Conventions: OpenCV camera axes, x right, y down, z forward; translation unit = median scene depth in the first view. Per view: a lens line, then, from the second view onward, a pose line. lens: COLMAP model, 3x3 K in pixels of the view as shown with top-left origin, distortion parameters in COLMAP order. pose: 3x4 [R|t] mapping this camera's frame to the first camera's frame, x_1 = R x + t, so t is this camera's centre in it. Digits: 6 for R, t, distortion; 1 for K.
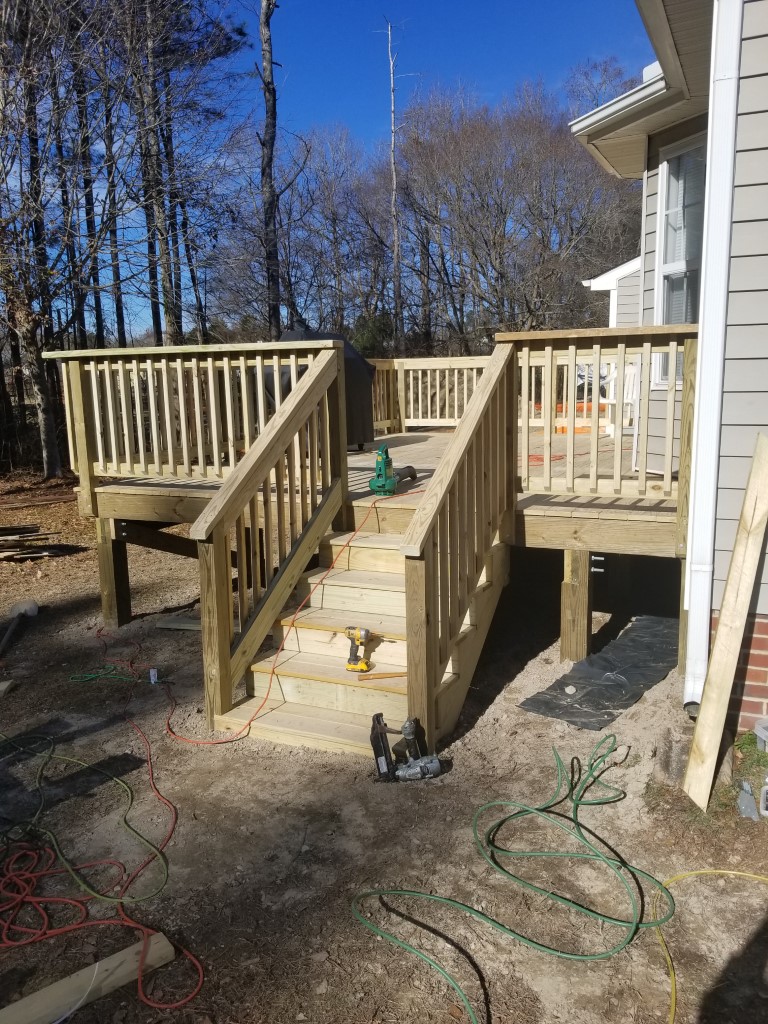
lens RADIAL K [[774.1, 0, 421.3], [0, 774.1, 512.9], [0, 0, 1]] dist [0.007432, -0.033535]
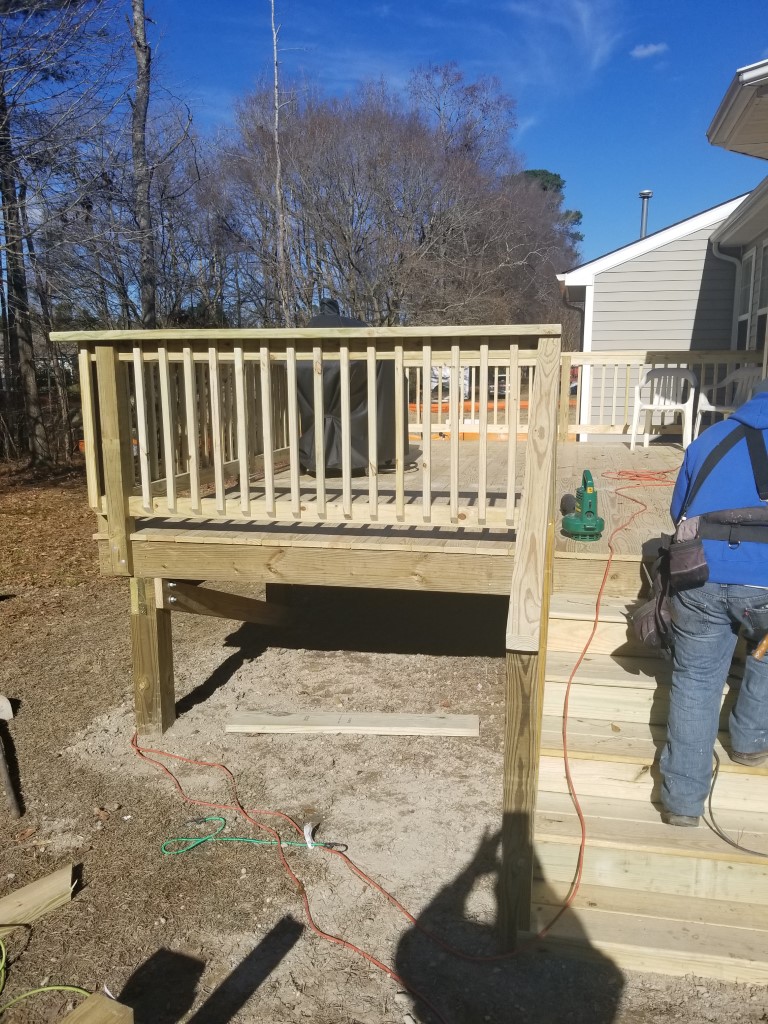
lens RADIAL K [[774.1, 0, 421.3], [0, 774.1, 512.9], [0, 0, 1]] dist [0.007432, -0.033535]
pose [[0.978865, -0.018246, 0.203690, -0.162577], [0.017760, 0.999833, 0.004216, -0.025743], [-0.203733, -0.000509, 0.979026, 0.147606]]
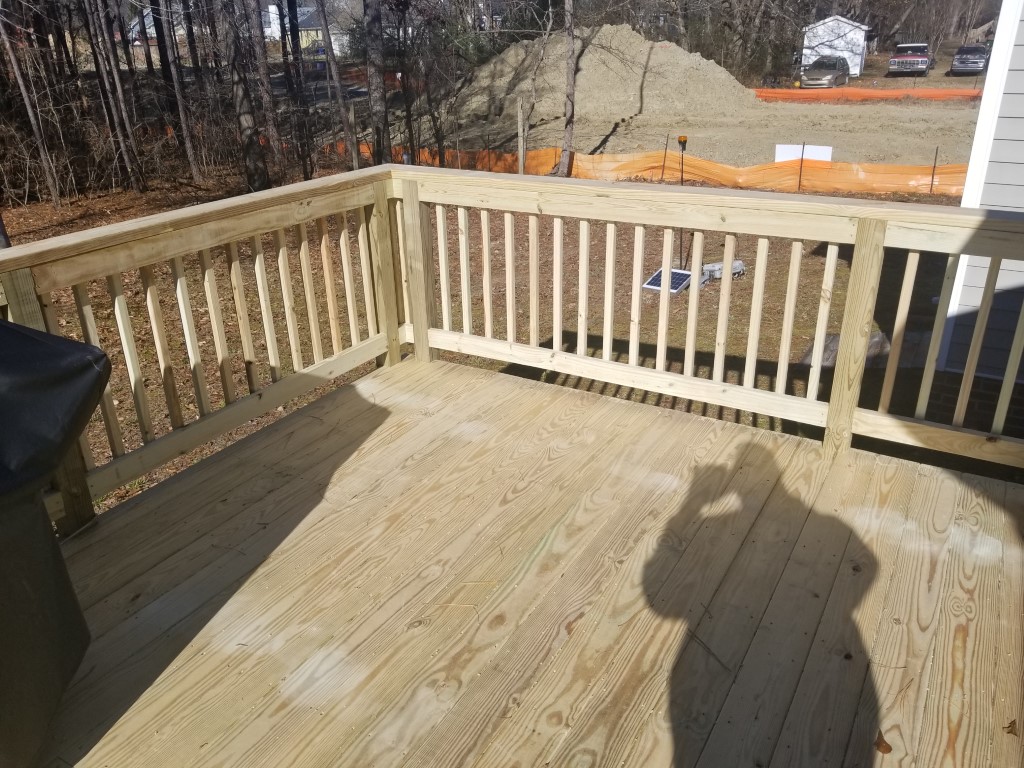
lens RADIAL K [[774.1, 0, 533.9], [0, 774.1, 381.7], [0, 0, 1]] dist [0.007432, -0.033535]
pose [[0.992986, 0.055381, -0.104459, 0.074241], [-0.027960, 0.968446, 0.247649, -0.195938], [0.114878, -0.242991, 0.963202, 0.646771]]
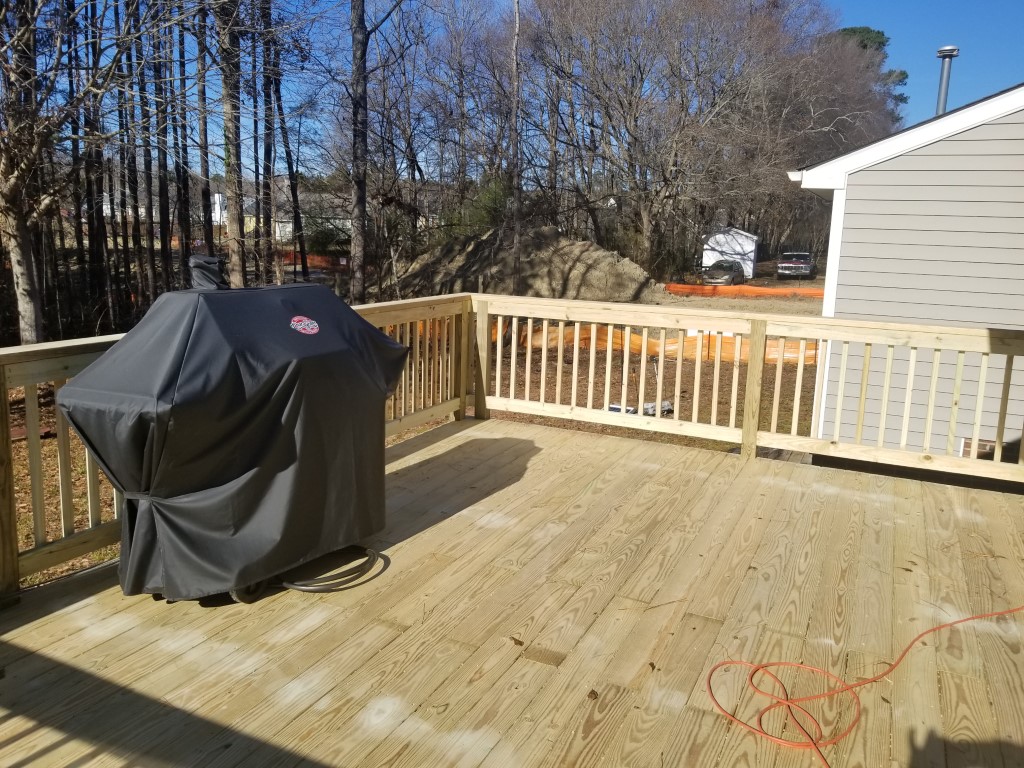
lens RADIAL K [[795.7, 0, 512.8], [0, 795.7, 352.7], [0, 0, 1]] dist [0.004937, -0.005051]
pose [[0.997809, 0.058049, -0.031735, 0.016934], [-0.058901, 0.997909, -0.026630, -0.141592], [0.030123, 0.028441, 0.999141, 0.405483]]
